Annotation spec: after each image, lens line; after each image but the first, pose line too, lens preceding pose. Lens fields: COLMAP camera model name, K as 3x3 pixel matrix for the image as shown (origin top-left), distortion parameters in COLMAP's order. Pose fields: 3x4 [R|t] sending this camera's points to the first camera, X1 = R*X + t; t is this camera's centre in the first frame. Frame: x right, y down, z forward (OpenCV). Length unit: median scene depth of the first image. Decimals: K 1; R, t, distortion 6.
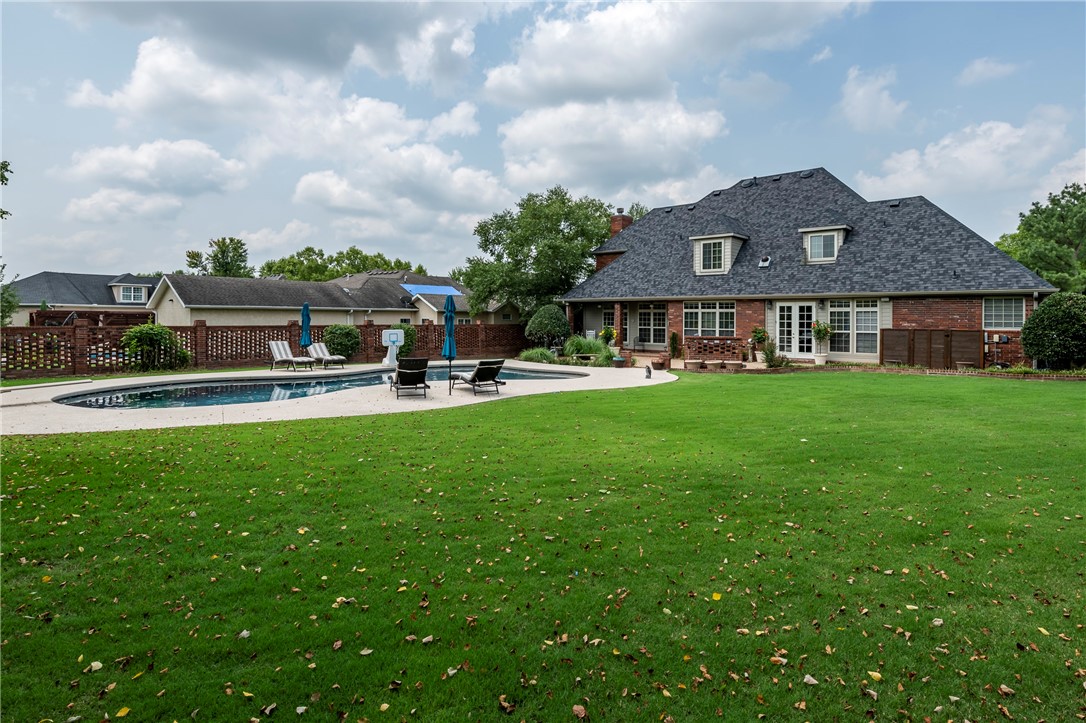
lens RADIAL K [[552.0, 0, 541.8], [0, 552.0, 360.2], [0, 0, 1]] dist [-0.003959, -0.000326]
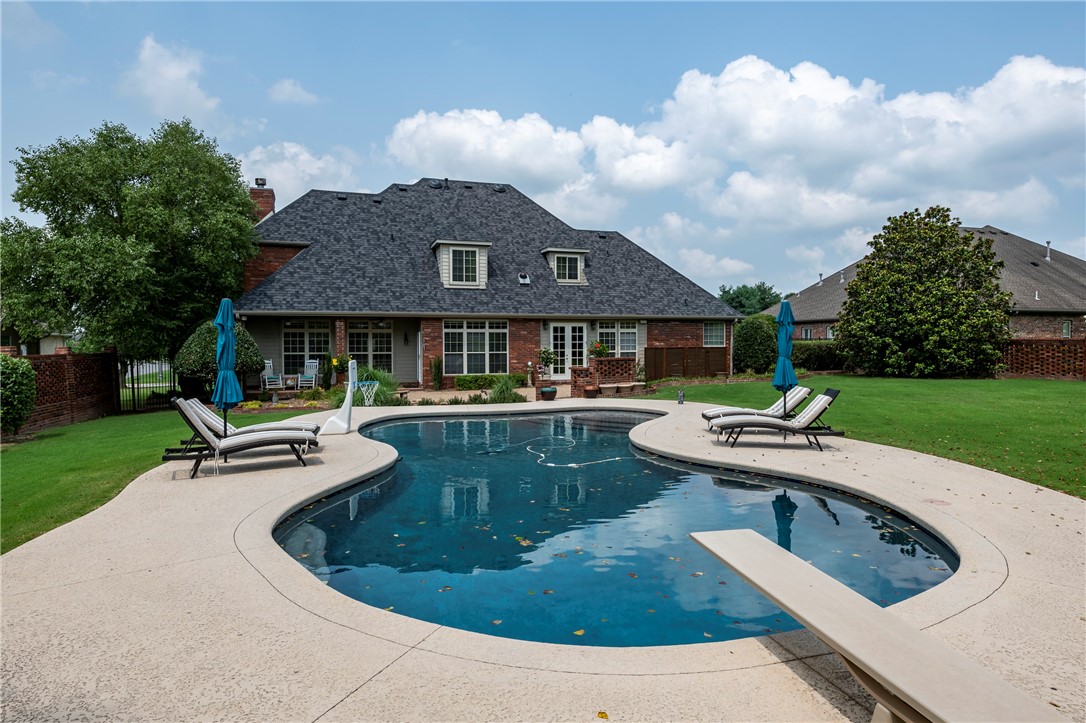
lens RADIAL K [[656.6, 0, 542.4], [0, 656.6, 362.6], [0, 0, 1]] dist [0.025918, 0.000796]
pose [[0.523444, -0.036877, 0.851262, -0.505247], [0.070993, 0.997477, -0.000442, -0.034065], [-0.849097, 0.060665, 0.524741, 0.393319]]
